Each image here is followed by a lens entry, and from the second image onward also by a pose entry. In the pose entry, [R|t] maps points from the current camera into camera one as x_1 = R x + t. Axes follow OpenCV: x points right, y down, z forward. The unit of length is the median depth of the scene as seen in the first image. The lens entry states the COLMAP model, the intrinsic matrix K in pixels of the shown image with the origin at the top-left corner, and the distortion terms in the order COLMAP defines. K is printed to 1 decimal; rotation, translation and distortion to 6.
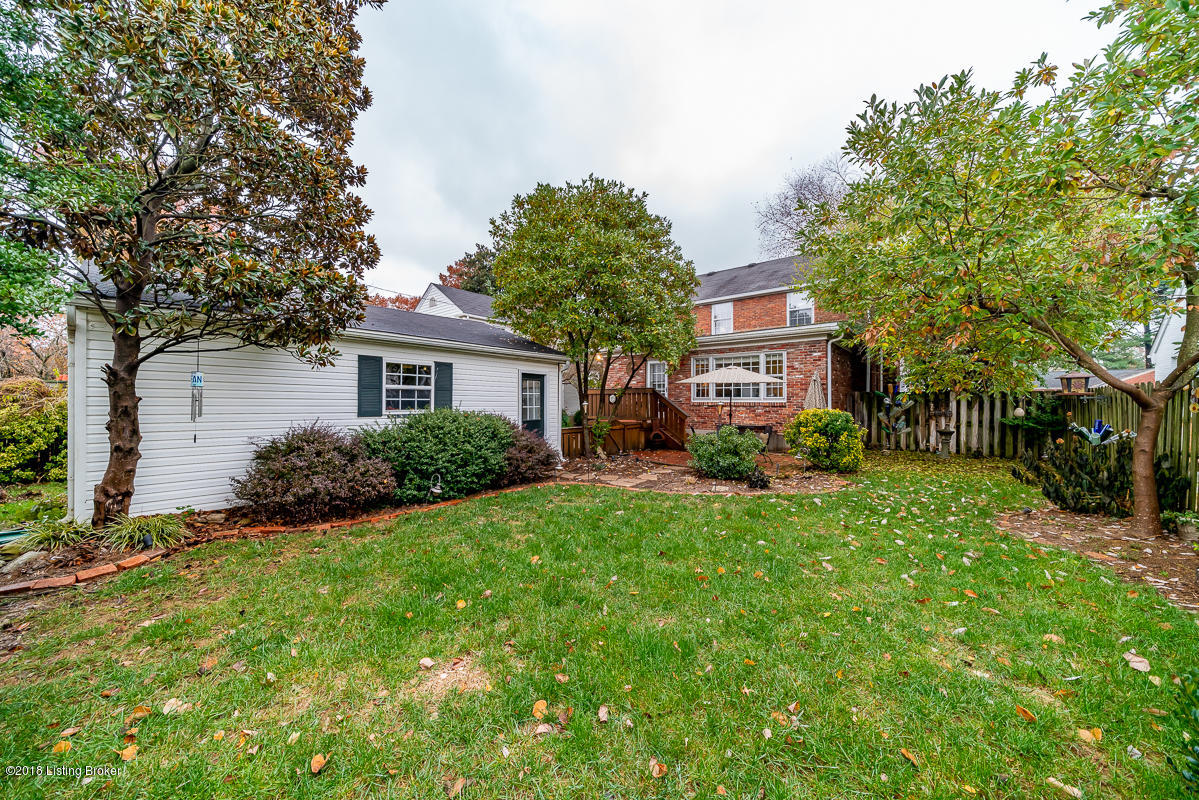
lens RADIAL K [[446.2, 0, 600.4], [0, 446.2, 404.6], [0, 0, 1]] dist [-0.000017, 0.000000]
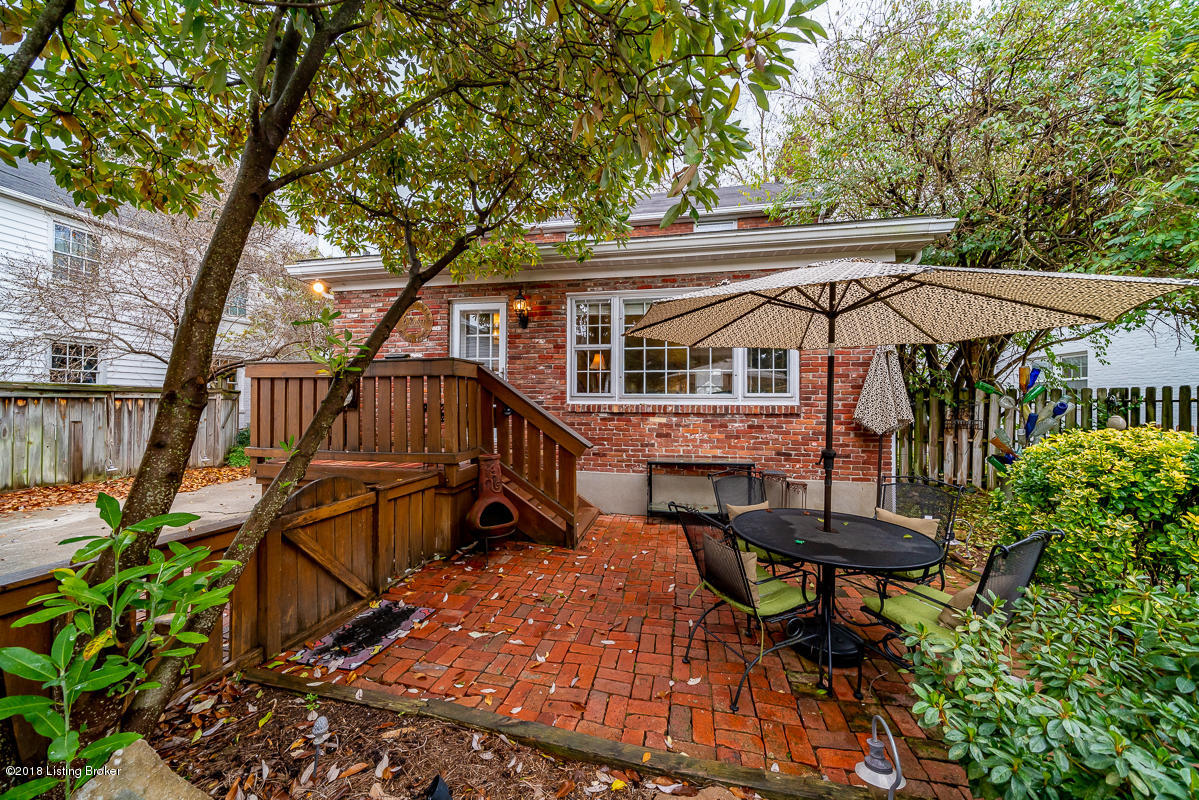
lens RADIAL K [[415.8, 0, 603.8], [0, 415.8, 402.3], [0, 0, 1]] dist [-0.005597, 0.000413]
pose [[0.873372, 0.004385, 0.487034, 0.049413], [-0.000240, 0.999963, -0.008574, -0.004604], [-0.487054, 0.007372, 0.873341, 0.694145]]
